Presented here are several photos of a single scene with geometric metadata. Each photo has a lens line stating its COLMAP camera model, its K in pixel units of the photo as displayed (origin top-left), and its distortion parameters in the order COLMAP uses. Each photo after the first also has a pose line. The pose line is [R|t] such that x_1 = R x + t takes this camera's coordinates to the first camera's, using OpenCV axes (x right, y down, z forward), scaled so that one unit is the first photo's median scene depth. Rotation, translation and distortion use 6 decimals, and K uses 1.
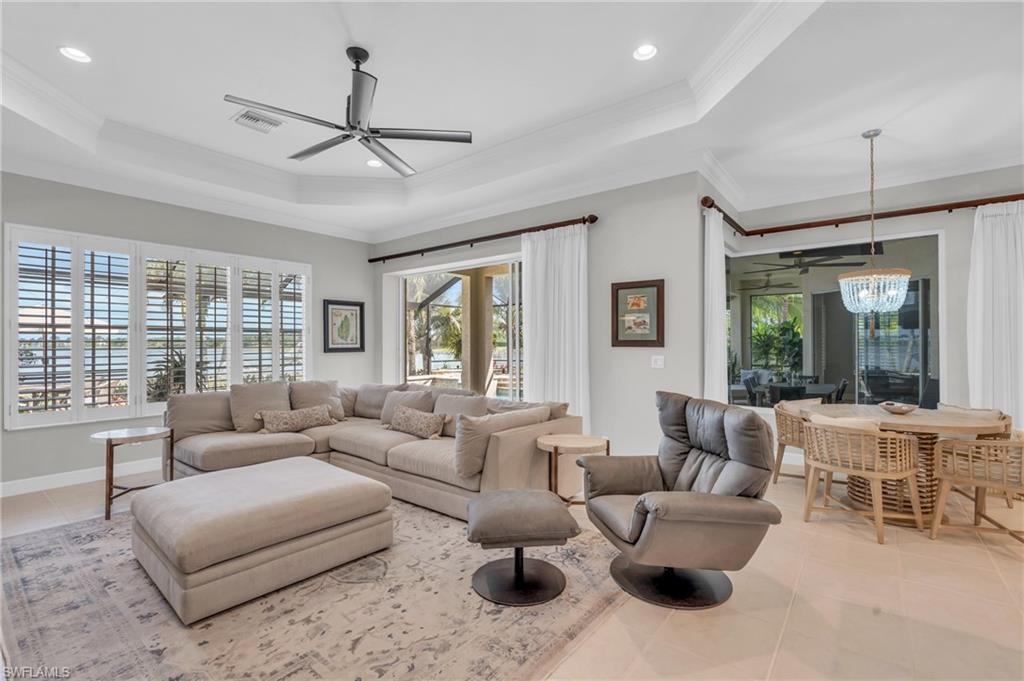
lens RADIAL K [[464.8, 0, 507.8], [0, 464.8, 342.5], [0, 0, 1]] dist [-0.001396, -0.000501]
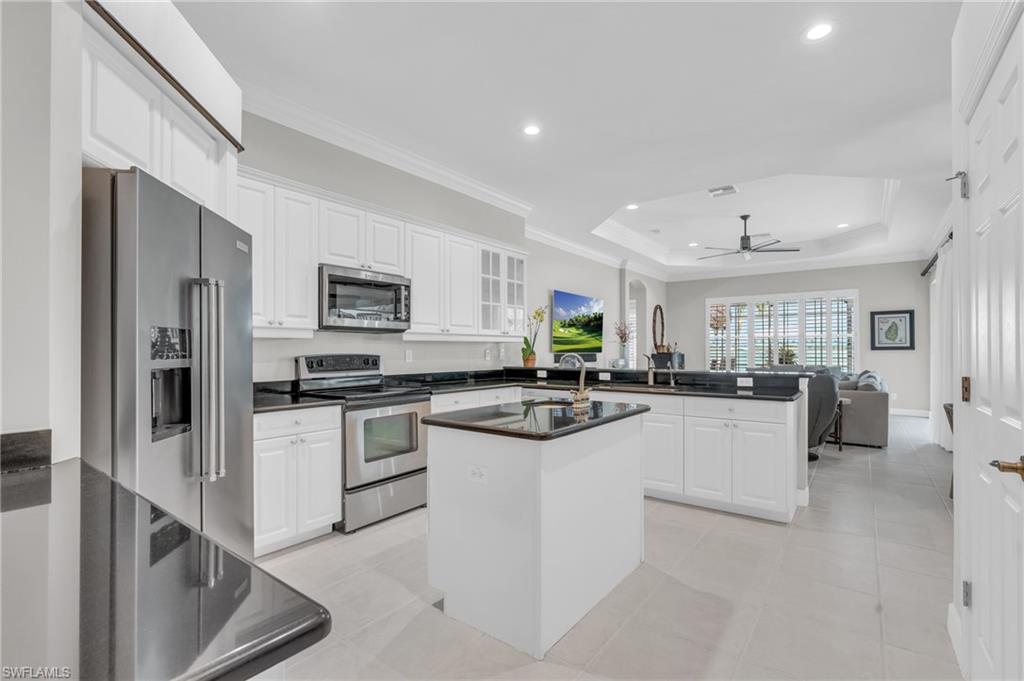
lens RADIAL K [[464.8, 0, 507.8], [0, 464.8, 342.5], [0, 0, 1]] dist [-0.001396, -0.000501]
pose [[0.033007, -0.017831, -0.999296, 1.415334], [0.000044, 0.999841, -0.017839, 0.035494], [0.999455, 0.000545, 0.033003, -0.190515]]
